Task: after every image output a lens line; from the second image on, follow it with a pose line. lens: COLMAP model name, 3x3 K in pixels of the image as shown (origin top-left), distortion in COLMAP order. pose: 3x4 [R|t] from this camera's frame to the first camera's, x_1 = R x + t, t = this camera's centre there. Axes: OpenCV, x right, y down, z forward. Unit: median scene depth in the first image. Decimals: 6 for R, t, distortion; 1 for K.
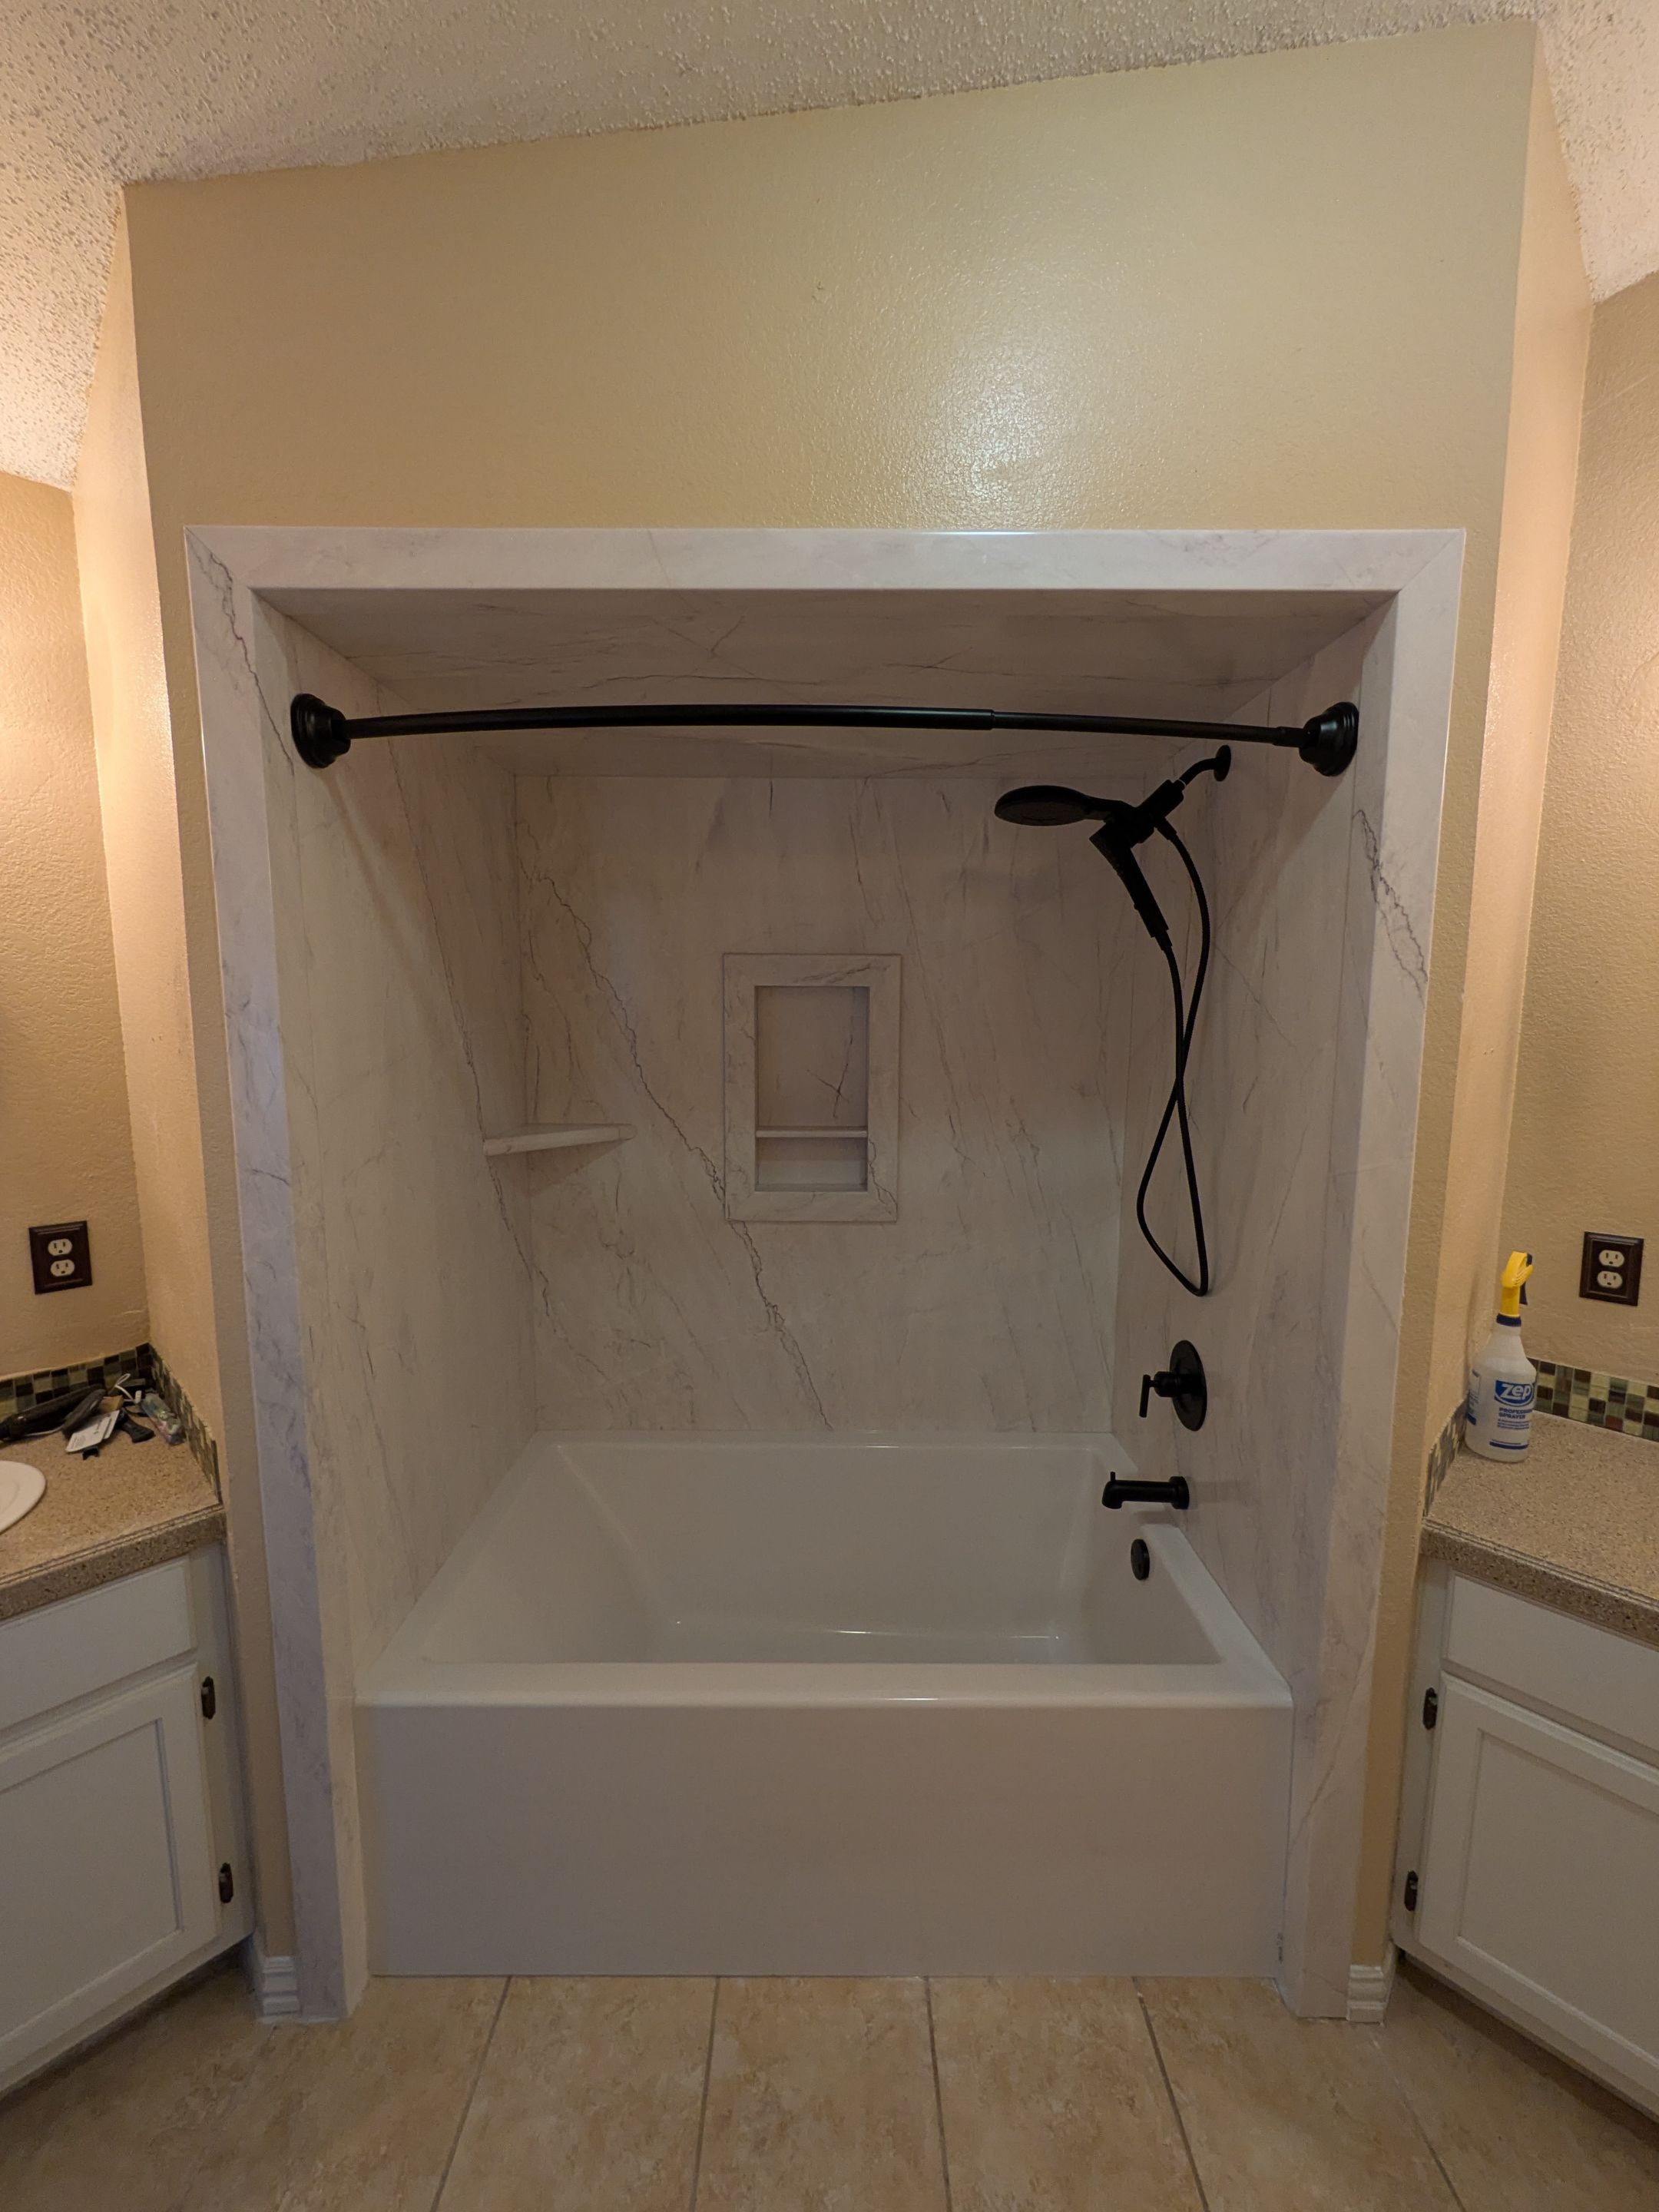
lens RADIAL K [[877.7, 0, 827.0], [0, 877.7, 1115.4], [0, 0, 1]] dist [-0.001822, 0.000293]
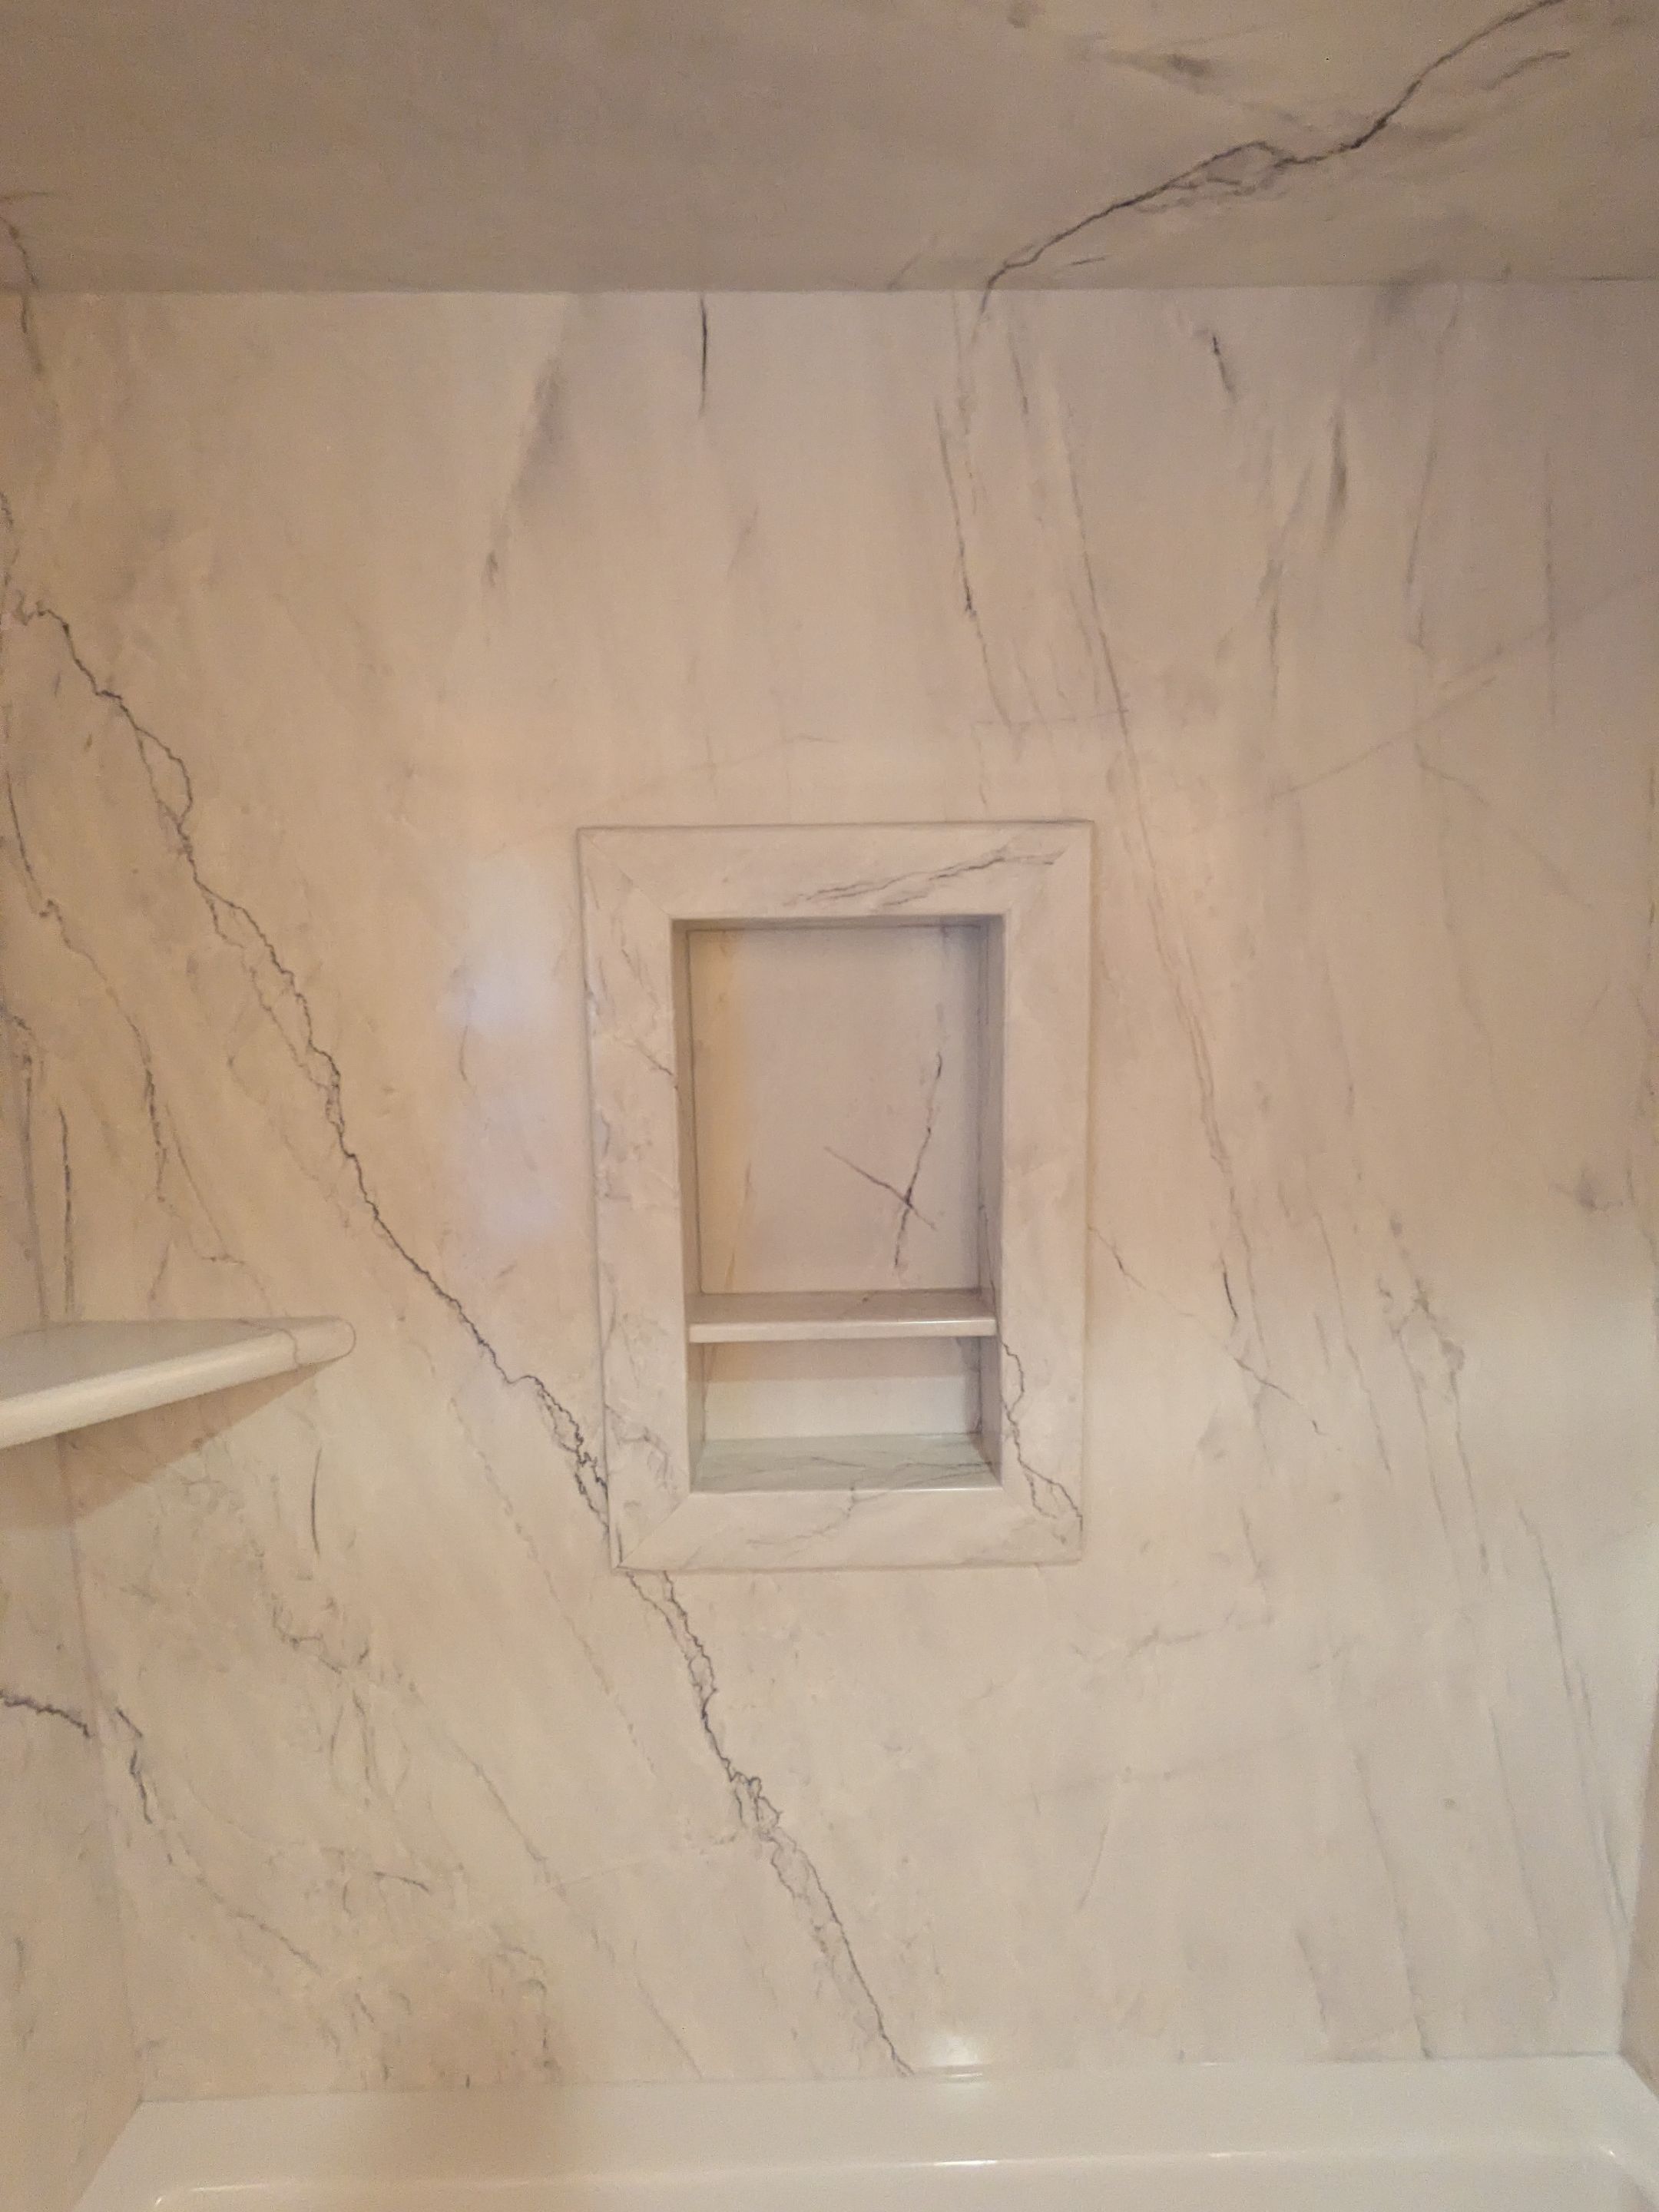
lens RADIAL K [[877.7, 0, 828.0], [0, 877.7, 1108.5], [0, 0, 1]] dist [-0.001822, 0.000293]
pose [[0.999716, -0.022870, 0.006753, -0.024287], [0.022900, 0.999728, -0.004325, -0.069132], [-0.006652, 0.004478, 0.999968, 0.639923]]
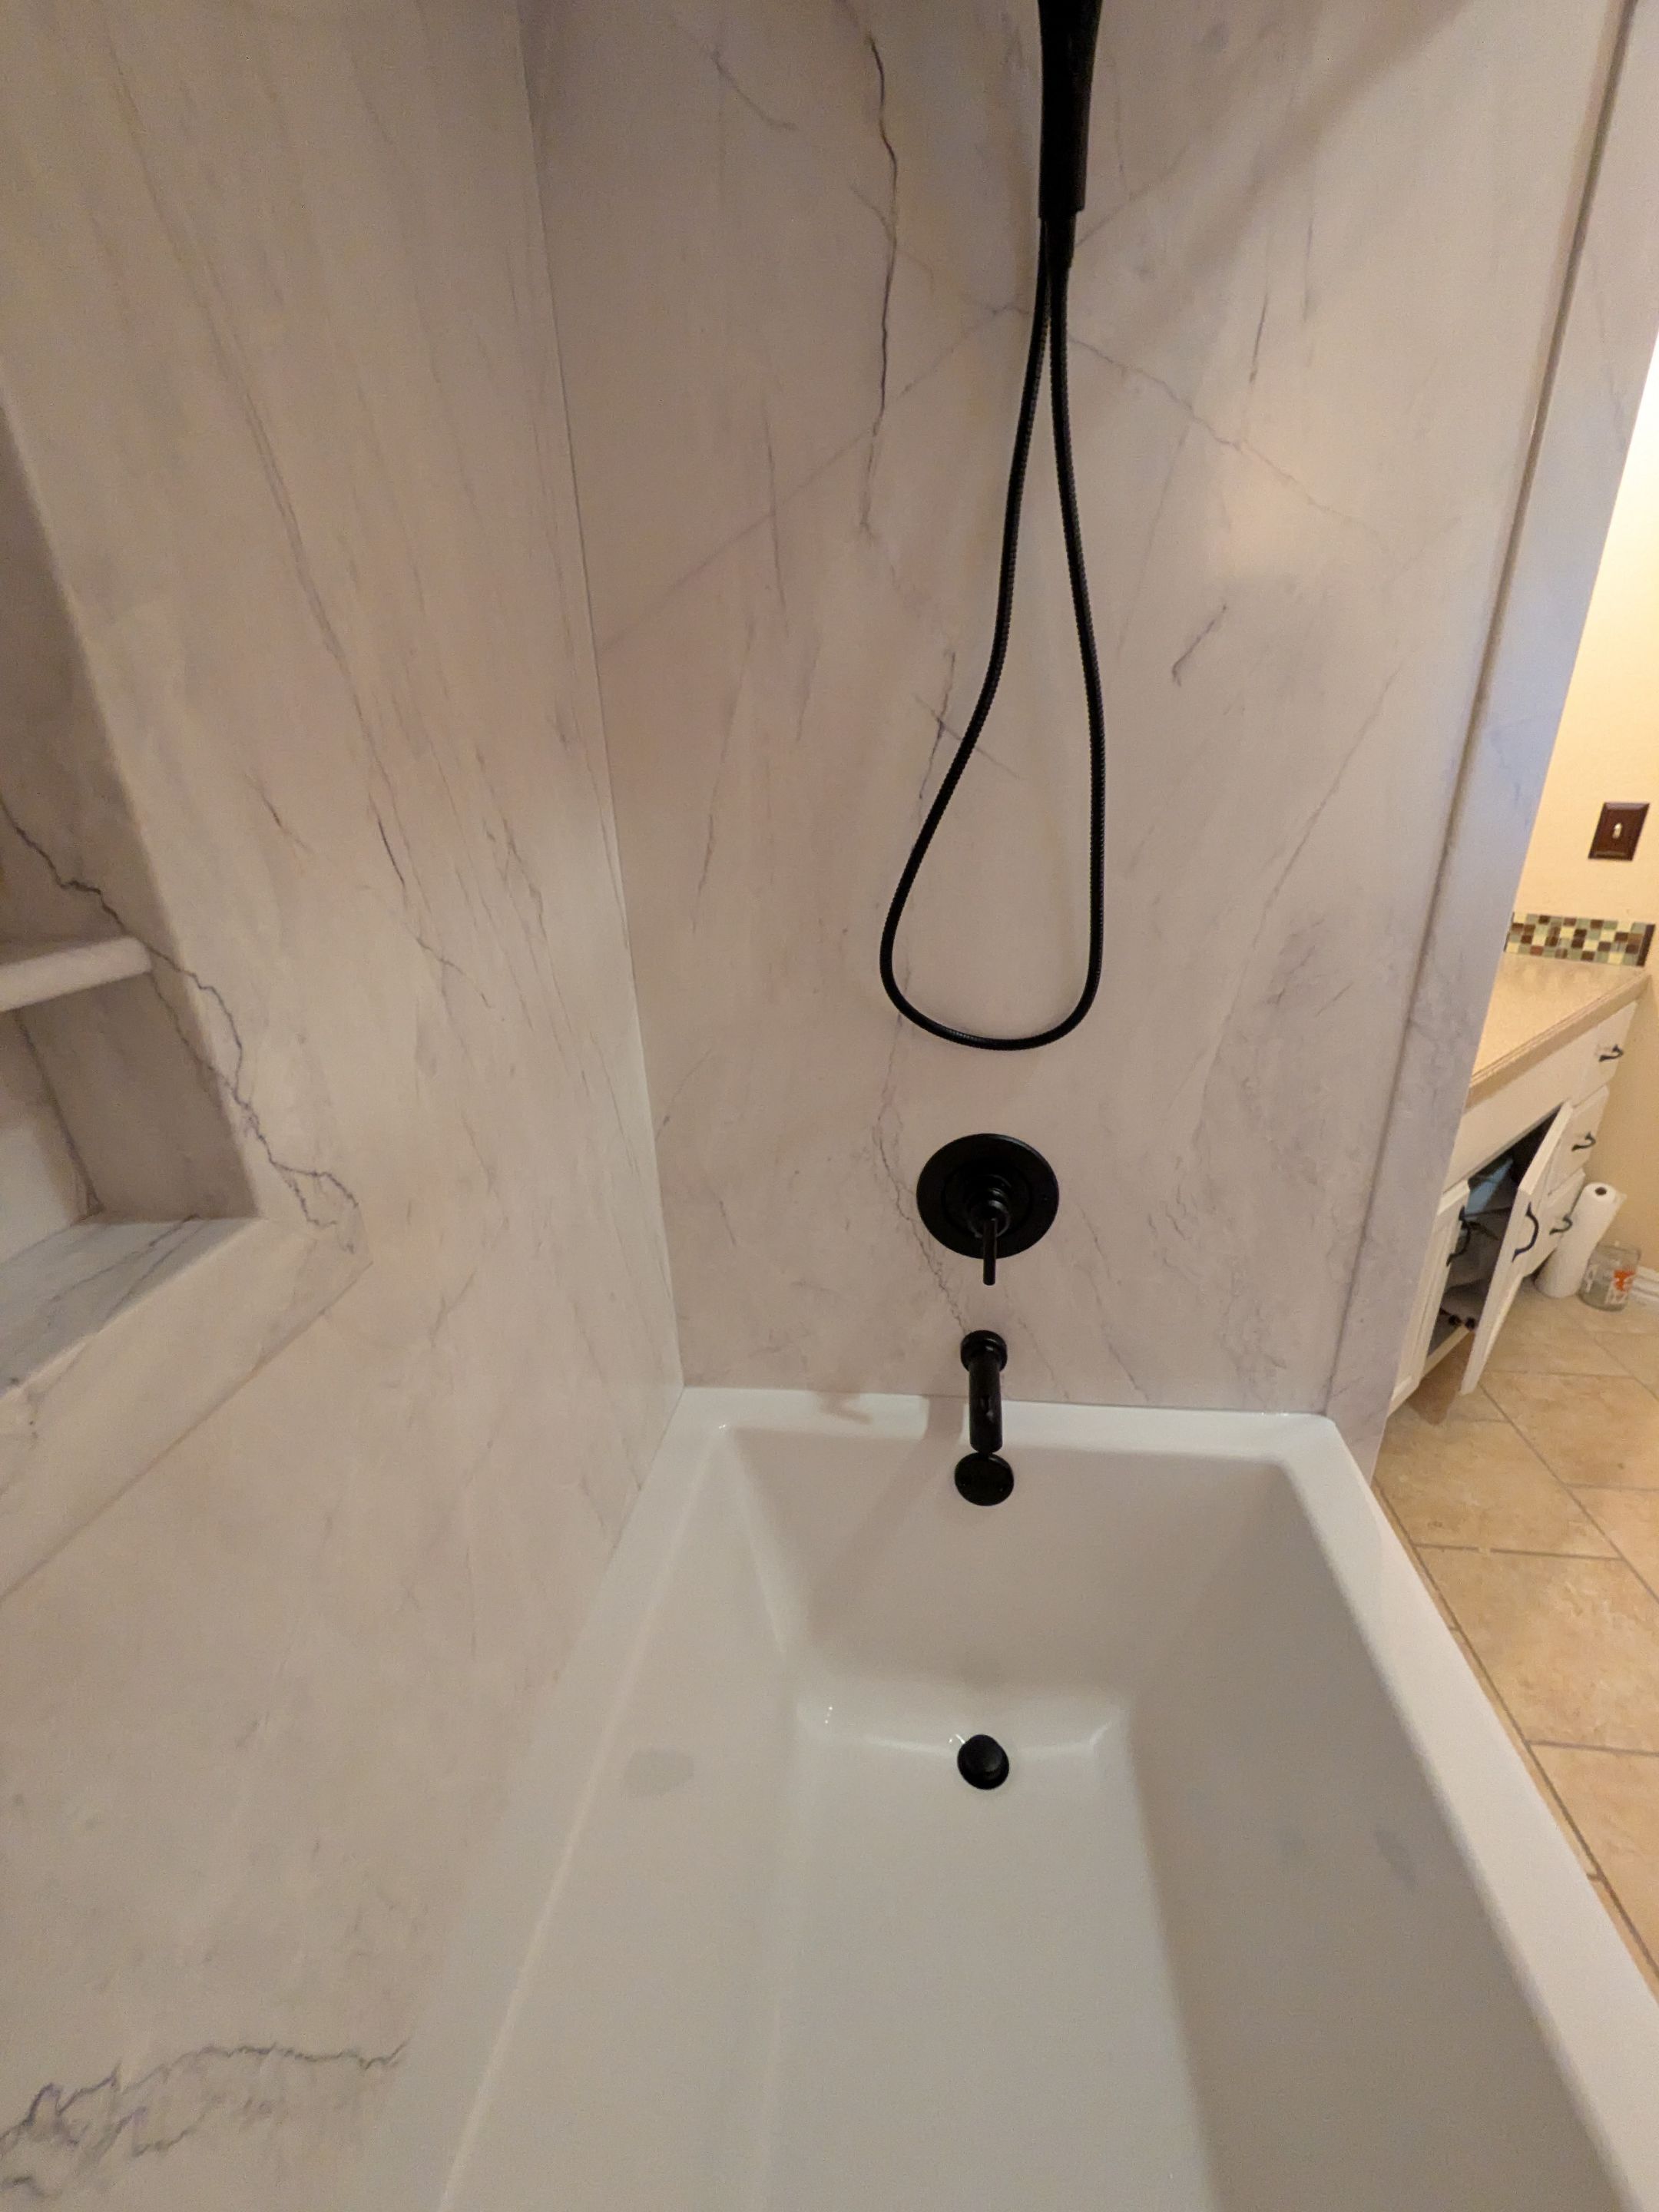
lens RADIAL K [[877.7, 0, 825.2], [0, 877.7, 1106.8], [0, 0, 1]] dist [-0.001822, 0.000293]
pose [[0.137240, -0.376552, 0.916173, -0.122956], [0.161098, 0.921096, 0.354443, 0.008145], [-0.977350, 0.098950, 0.187073, 0.824708]]
